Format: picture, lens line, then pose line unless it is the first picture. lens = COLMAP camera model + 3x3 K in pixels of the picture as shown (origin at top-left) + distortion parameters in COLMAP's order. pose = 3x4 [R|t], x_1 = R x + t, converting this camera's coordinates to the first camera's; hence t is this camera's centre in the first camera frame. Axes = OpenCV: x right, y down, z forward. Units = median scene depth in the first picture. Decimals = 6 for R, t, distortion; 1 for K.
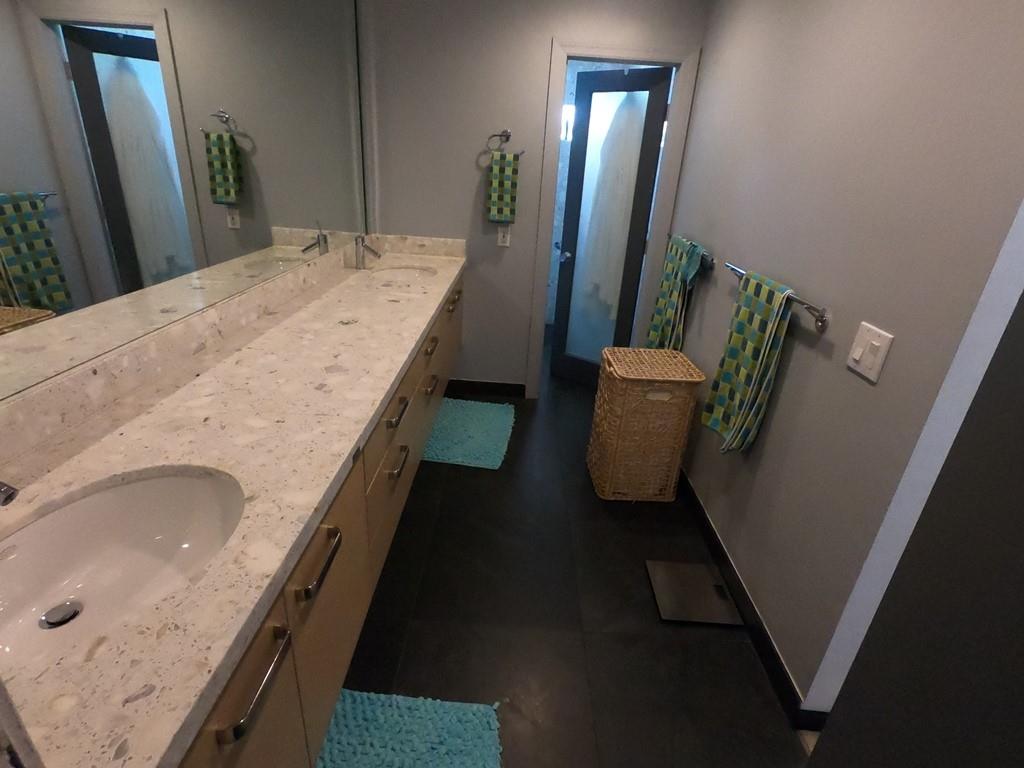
lens RADIAL K [[518.6, 0, 512.0], [0, 518.6, 384.0], [0, 0, 1]] dist [0.000988, 0.000137]
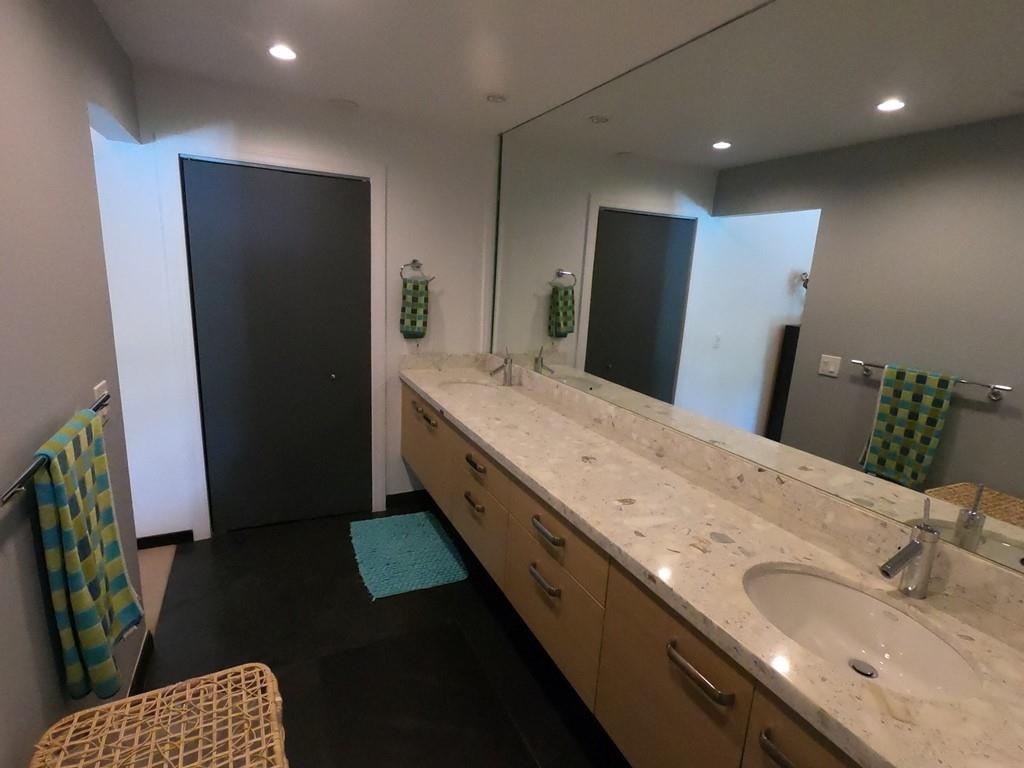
lens RADIAL K [[518.6, 0, 512.0], [0, 518.6, 384.0], [0, 0, 1]] dist [0.000988, 0.000137]
pose [[-0.880402, -0.008346, -0.474155, 0.338406], [-0.283272, 0.811124, 0.511697, -0.814944], [0.380328, 0.584814, -0.716480, 1.804510]]
